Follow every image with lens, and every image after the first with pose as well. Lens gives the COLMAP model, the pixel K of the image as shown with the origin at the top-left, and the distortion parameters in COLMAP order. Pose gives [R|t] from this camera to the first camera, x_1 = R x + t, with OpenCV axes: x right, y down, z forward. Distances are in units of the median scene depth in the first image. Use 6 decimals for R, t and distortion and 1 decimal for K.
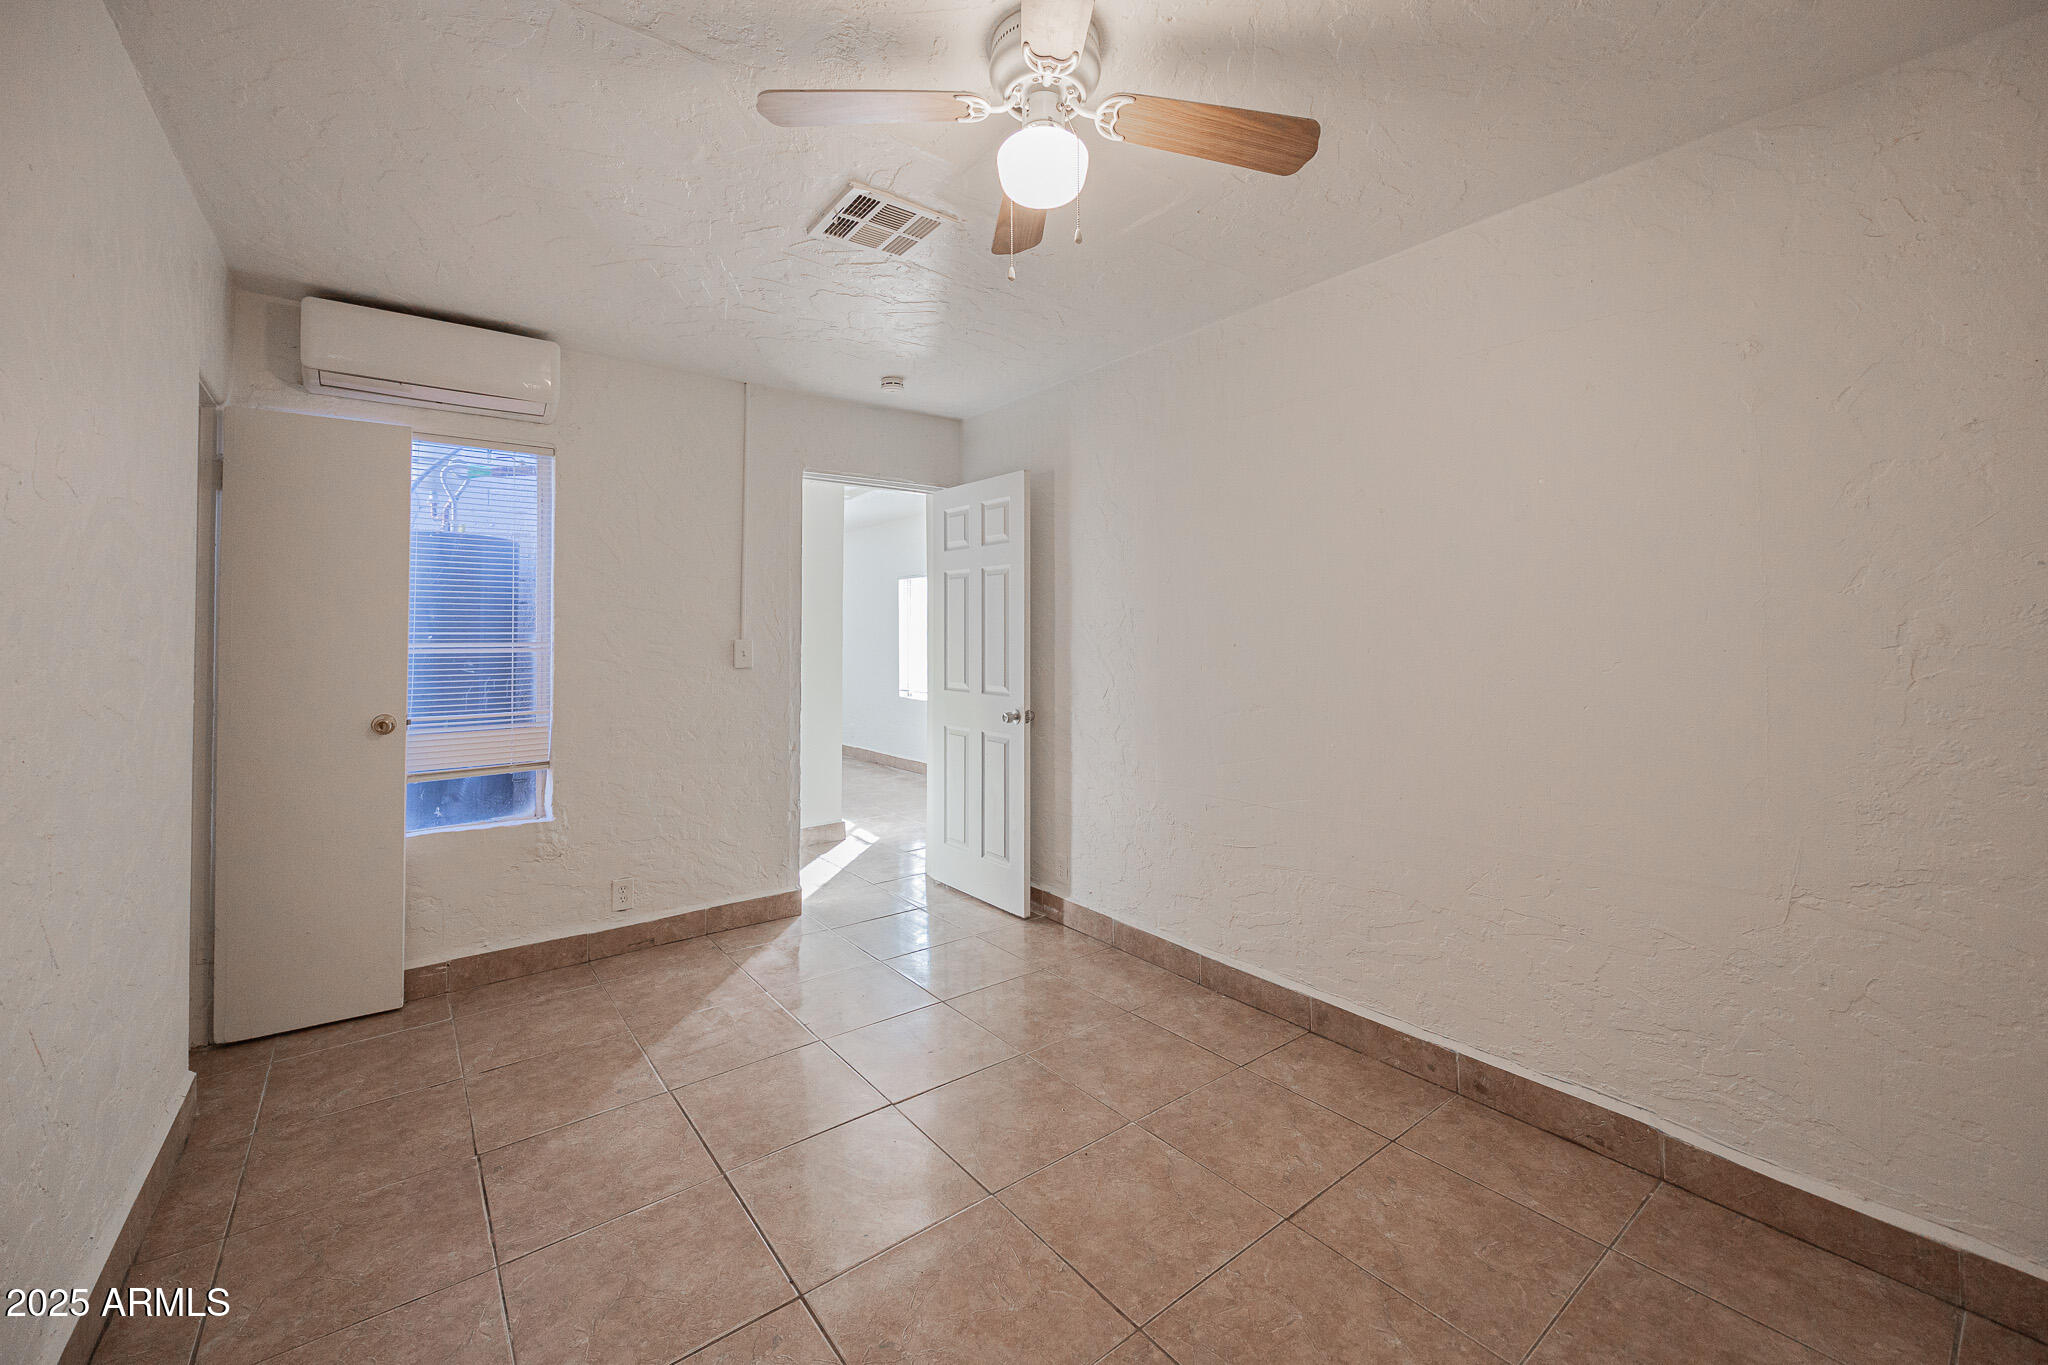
lens RADIAL K [[787.8, 0, 1013.0], [0, 787.8, 626.2], [0, 0, 1]] dist [-0.007867, -0.000147]
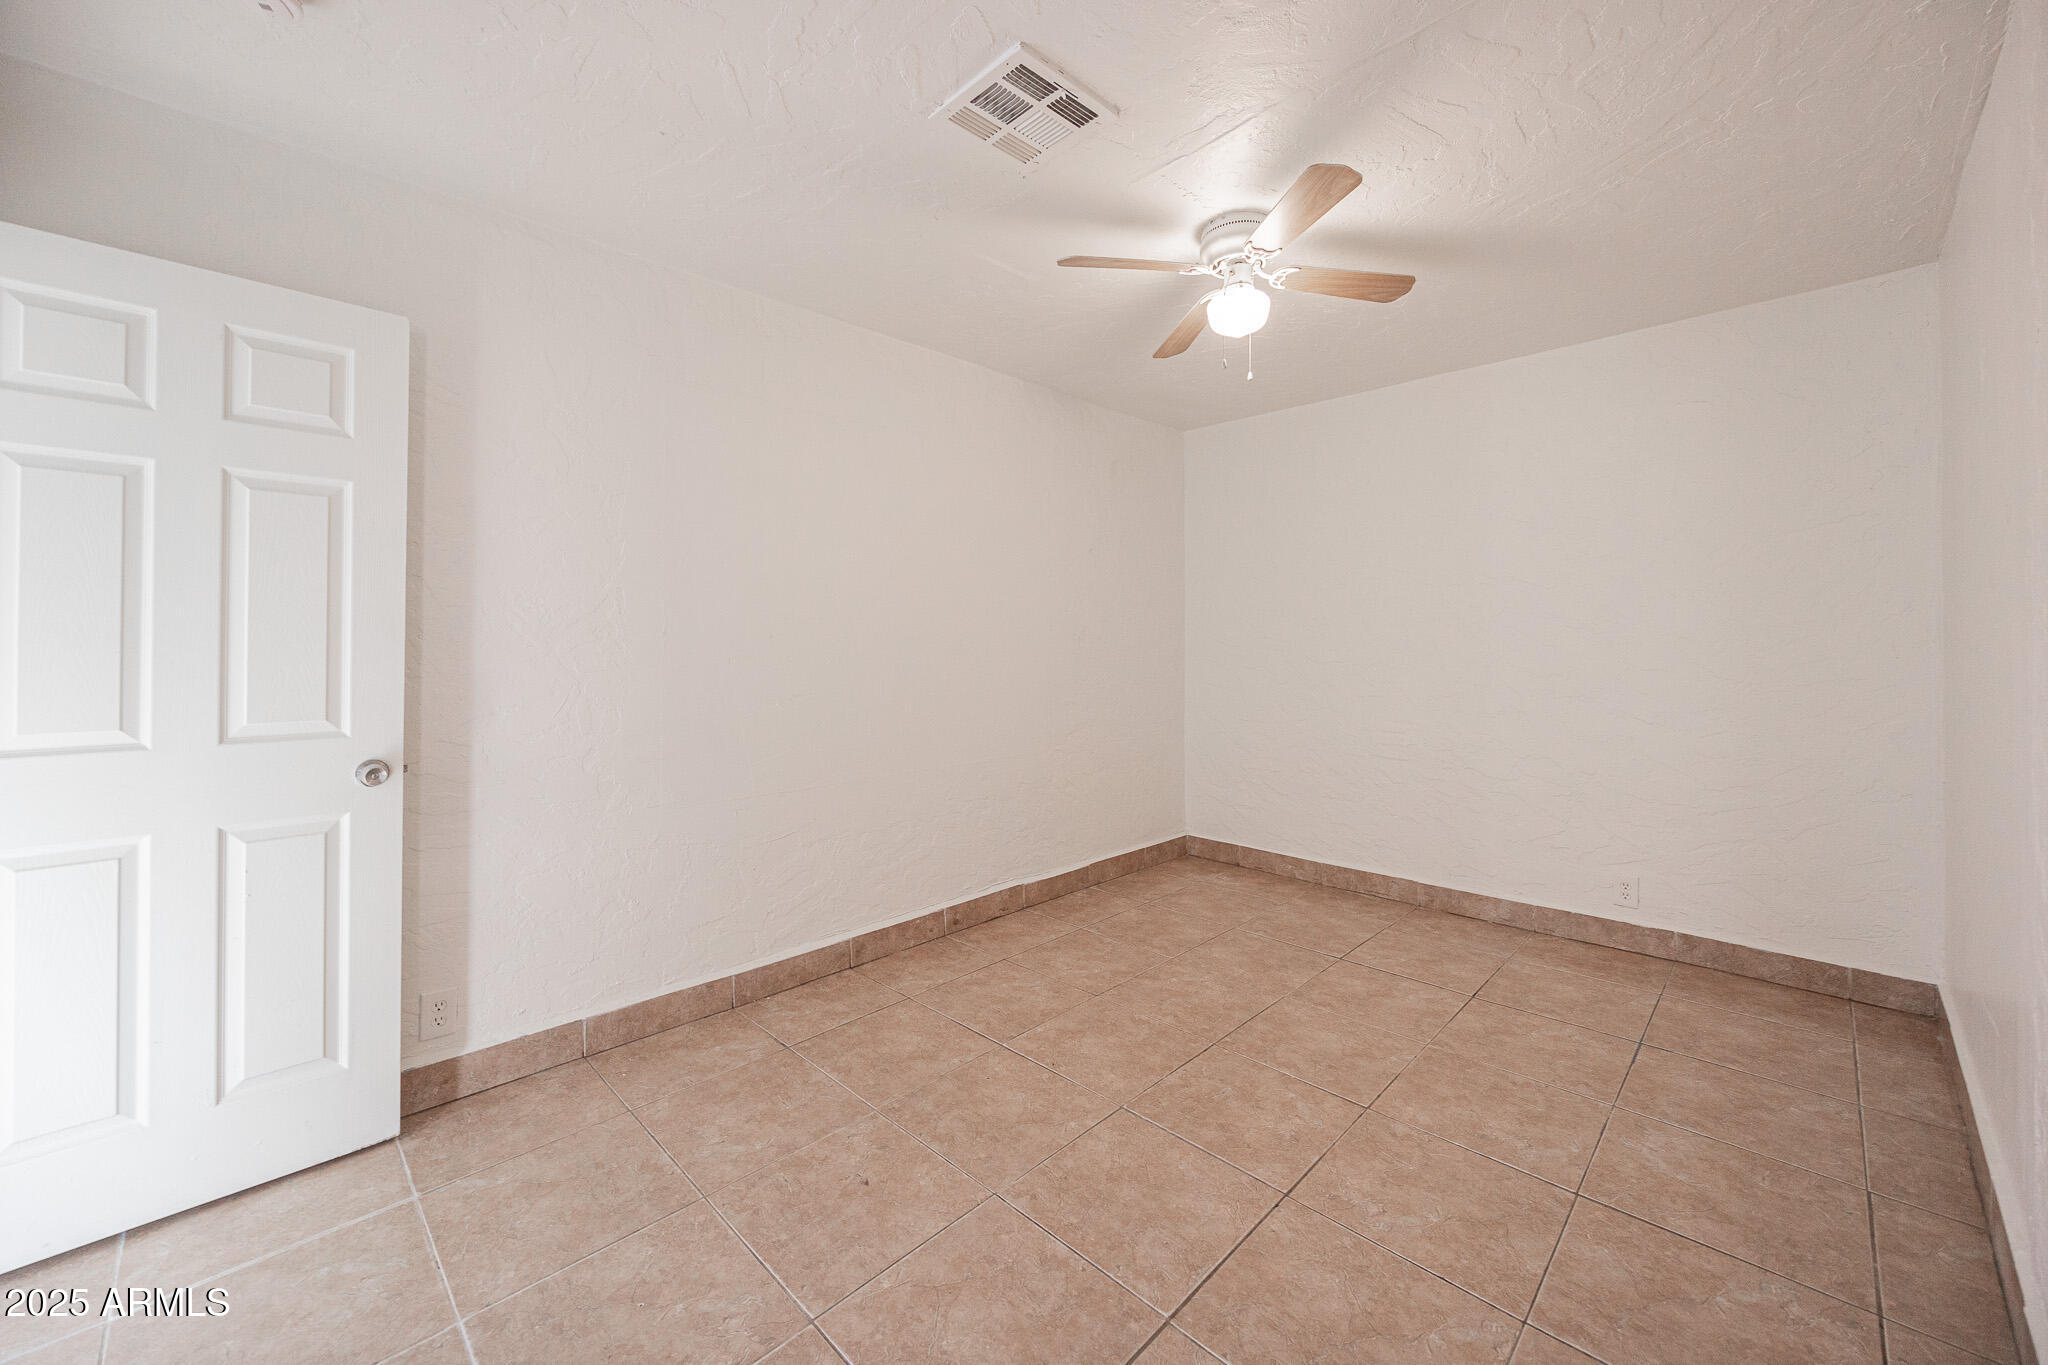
lens RADIAL K [[787.8, 0, 1013.0], [0, 787.8, 626.2], [0, 0, 1]] dist [-0.007867, -0.000147]
pose [[-0.105658, 0.018184, 0.994236, -0.886688], [-0.011200, 0.999748, -0.019475, 0.037607], [-0.994339, -0.013193, -0.105428, 0.984587]]
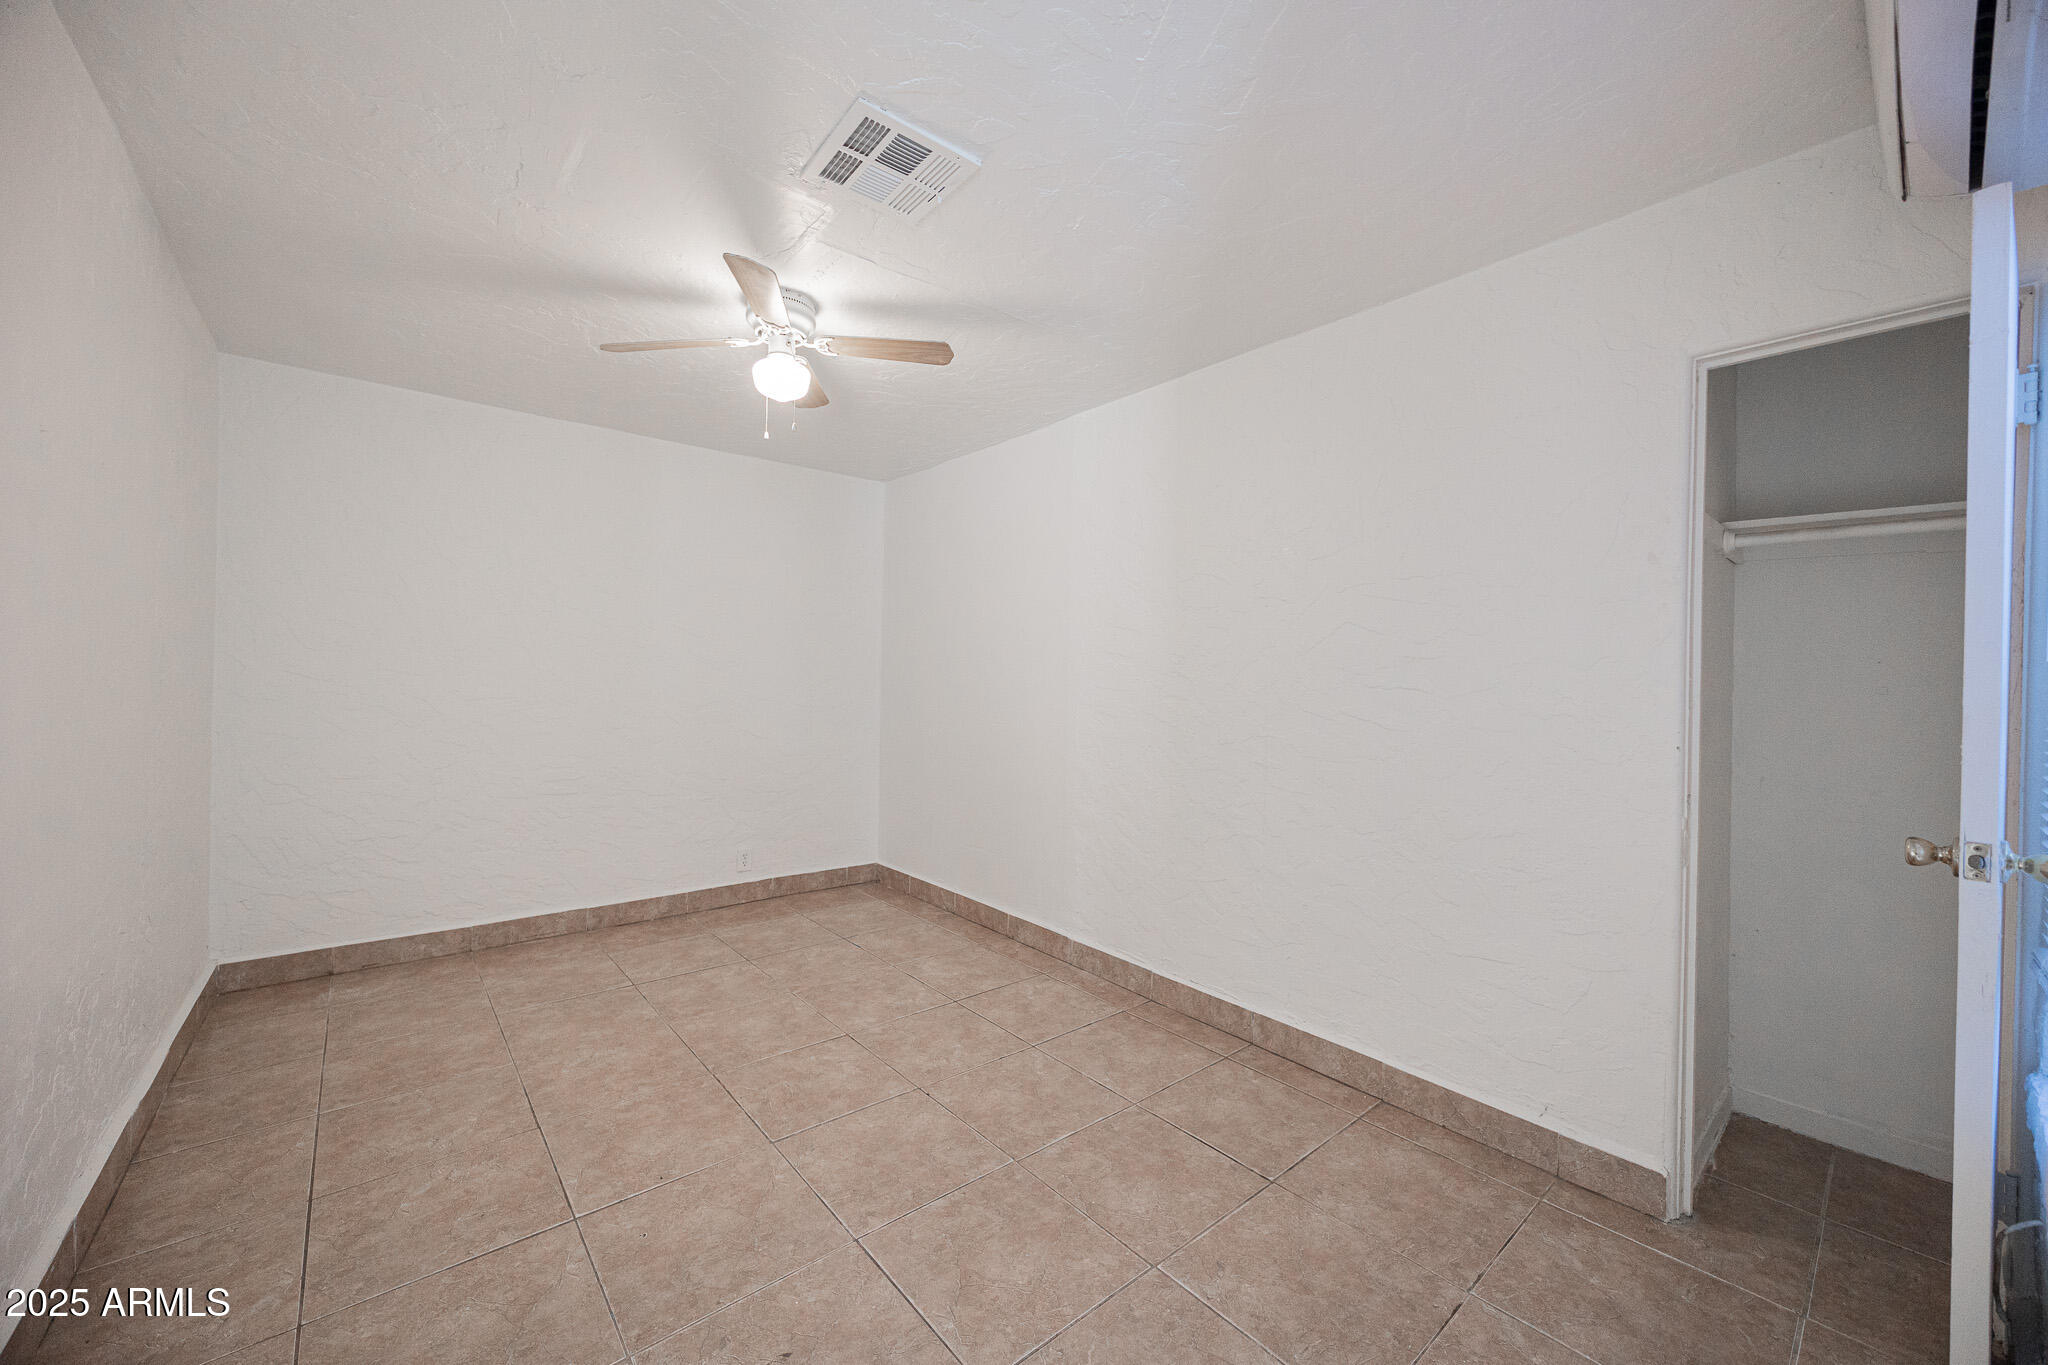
lens RADIAL K [[783.6, 0, 1013.5], [0, 783.6, 685.0], [0, 0, 1]] dist [-0.006280, 0.000168]
pose [[-0.999559, -0.013432, -0.026469, -0.260128], [-0.013162, 0.999860, -0.010331, 0.046833], [0.026604, -0.009978, -0.999596, 1.653743]]
